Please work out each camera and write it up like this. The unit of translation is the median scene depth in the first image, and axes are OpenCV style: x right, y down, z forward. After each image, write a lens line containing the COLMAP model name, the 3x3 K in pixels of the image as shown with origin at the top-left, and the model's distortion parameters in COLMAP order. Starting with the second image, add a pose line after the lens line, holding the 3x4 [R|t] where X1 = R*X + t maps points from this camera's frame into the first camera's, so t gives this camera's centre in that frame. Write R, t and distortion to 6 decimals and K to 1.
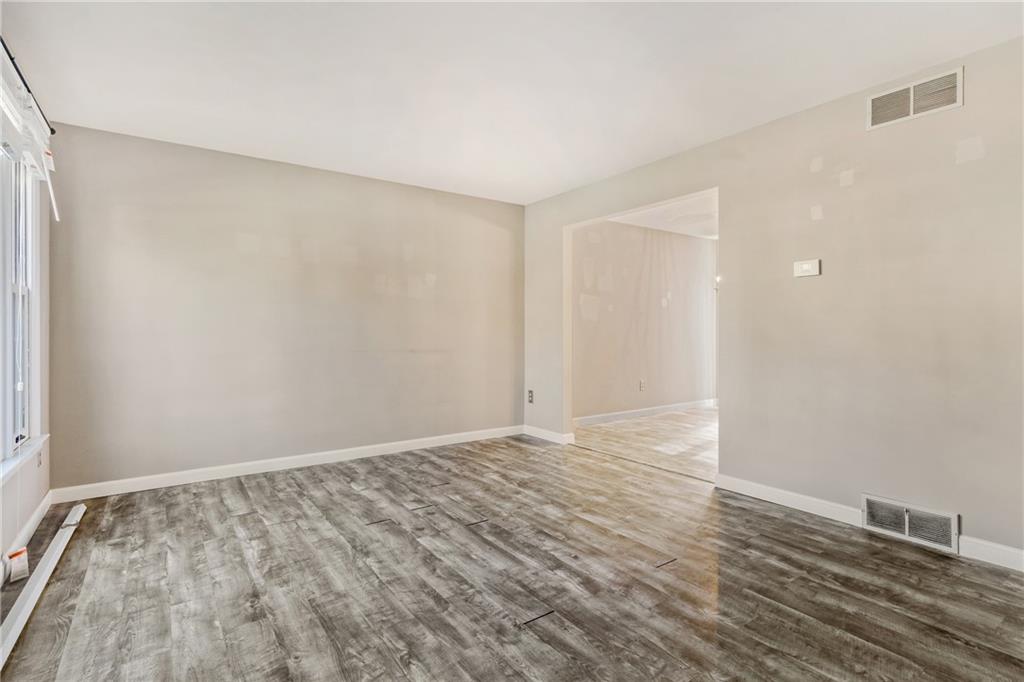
lens RADIAL K [[491.4, 0, 512.5], [0, 491.4, 332.6], [0, 0, 1]] dist [-0.004763, -0.000769]
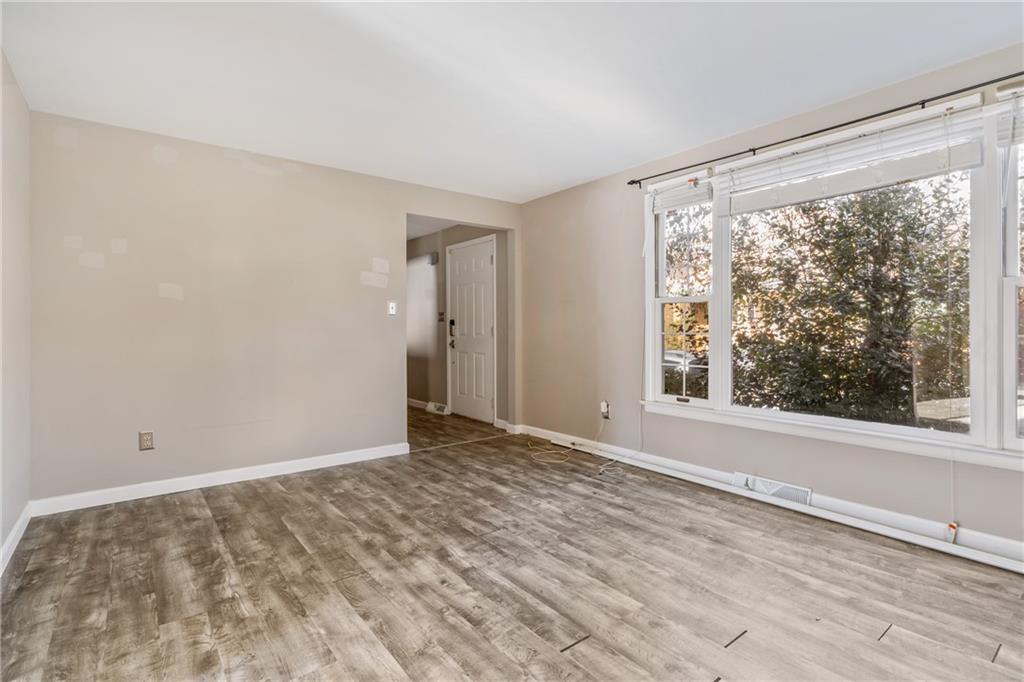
lens RADIAL K [[491.4, 0, 502.9], [0, 491.4, 341.5], [0, 0, 1]] dist [-0.004763, -0.000769]
pose [[-0.999646, 0.007370, -0.025568, 0.042344], [0.006624, 0.999554, 0.029121, -0.009809], [0.025771, 0.028941, -0.999249, 2.024132]]
